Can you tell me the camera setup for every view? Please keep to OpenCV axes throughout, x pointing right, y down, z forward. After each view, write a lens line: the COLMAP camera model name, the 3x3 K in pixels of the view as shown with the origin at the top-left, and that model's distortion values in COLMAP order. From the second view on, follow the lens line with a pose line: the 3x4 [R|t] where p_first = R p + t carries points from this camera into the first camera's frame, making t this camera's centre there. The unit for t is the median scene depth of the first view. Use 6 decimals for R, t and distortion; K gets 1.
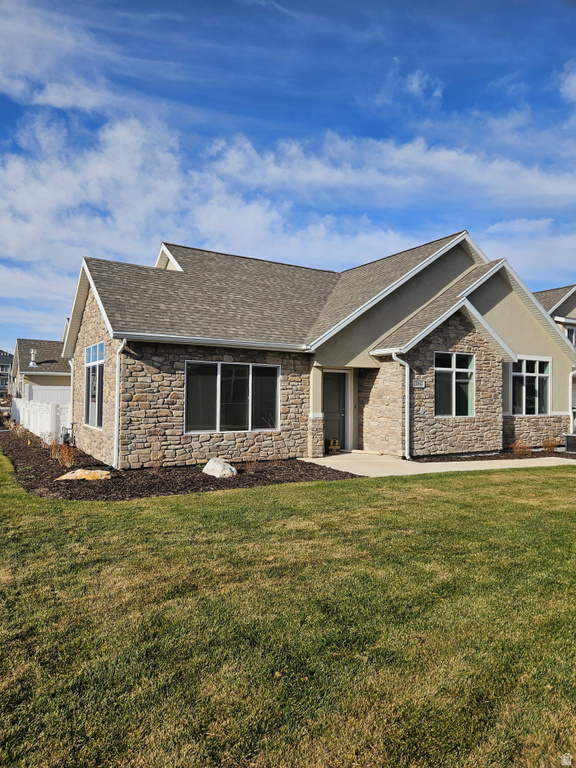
lens RADIAL K [[509.5, 0, 286.6], [0, 509.5, 381.3], [0, 0, 1]] dist [0.032522, -0.030143]
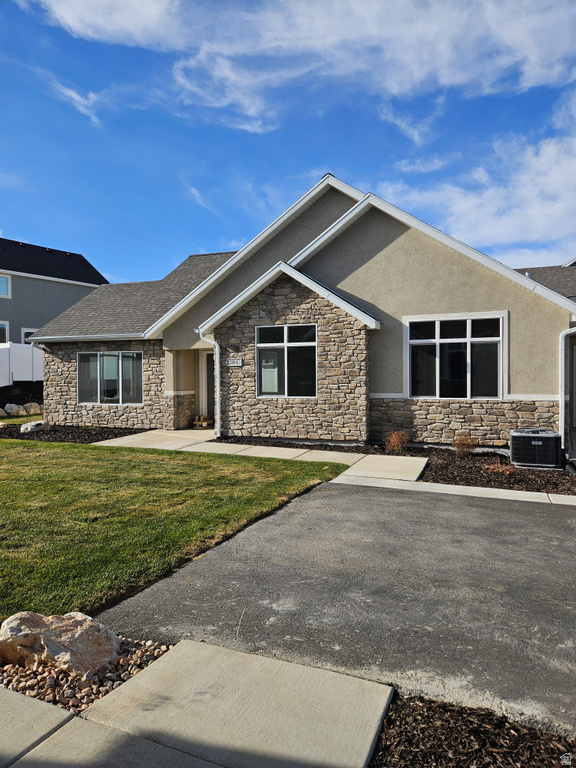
lens RADIAL K [[509.5, 0, 288.6], [0, 509.5, 384.1], [0, 0, 1]] dist [0.032522, -0.030143]
pose [[0.633796, 0.002882, -0.773495, 1.066092], [0.037461, 0.998705, 0.034416, 0.016422], [0.772593, -0.050789, 0.632867, 0.462686]]
